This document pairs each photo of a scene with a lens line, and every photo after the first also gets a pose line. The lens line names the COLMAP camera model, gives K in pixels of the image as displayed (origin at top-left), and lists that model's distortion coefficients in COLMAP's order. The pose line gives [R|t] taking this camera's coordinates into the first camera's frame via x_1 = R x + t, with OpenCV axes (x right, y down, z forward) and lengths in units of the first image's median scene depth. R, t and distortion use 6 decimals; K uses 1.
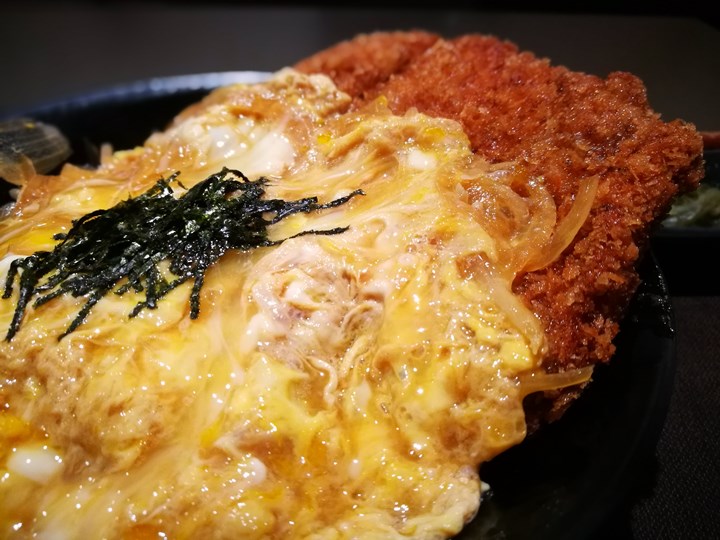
lens RADIAL K [[584.1, 0, 360.0], [0, 584.1, 270.0], [0, 0, 1]] dist [-0.015058, -0.006503]
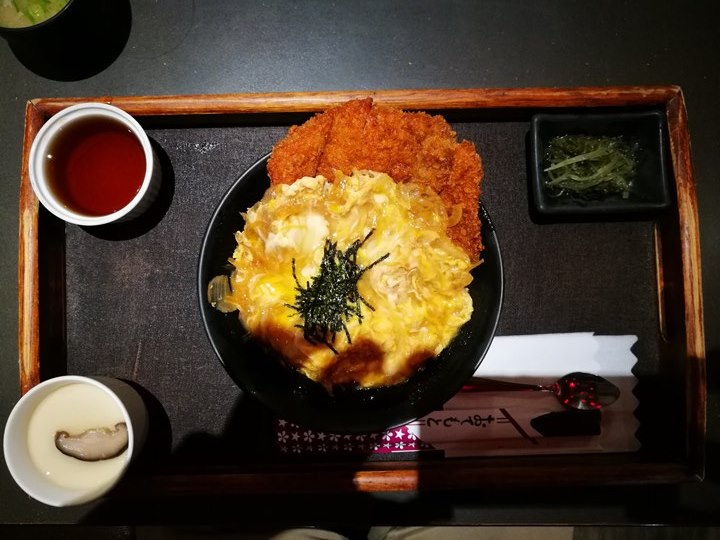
lens RADIAL K [[584.1, 0, 360.0], [0, 584.1, 270.0], [0, 0, 1]] dist [-0.015058, -0.006503]
pose [[0.753010, -0.657438, 0.027408, -0.281389], [0.402059, 0.492681, 0.771760, -2.462788], [-0.520887, -0.570123, 0.635323, -0.834022]]
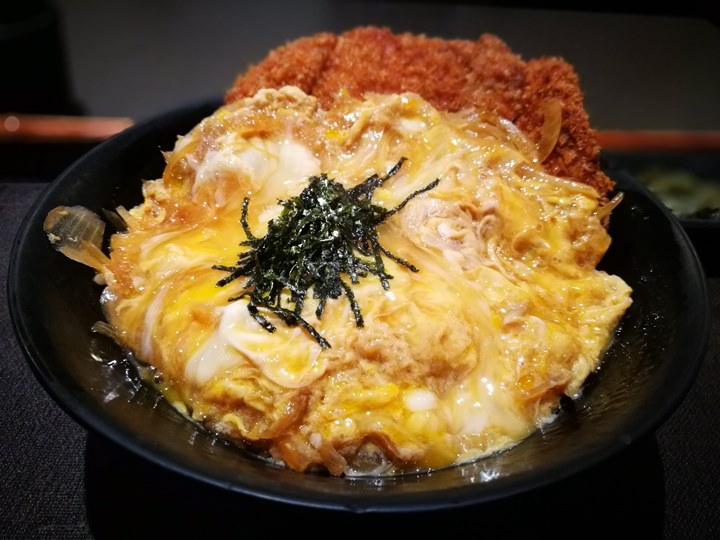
lens RADIAL K [[584.1, 0, 360.0], [0, 584.1, 270.0], [0, 0, 1]] dist [-0.015058, -0.006503]
pose [[0.747590, -0.413769, 0.519523, -1.086602], [0.381506, 0.907832, 0.174051, -0.211460], [-0.543657, 0.068083, 0.836541, -0.090182]]
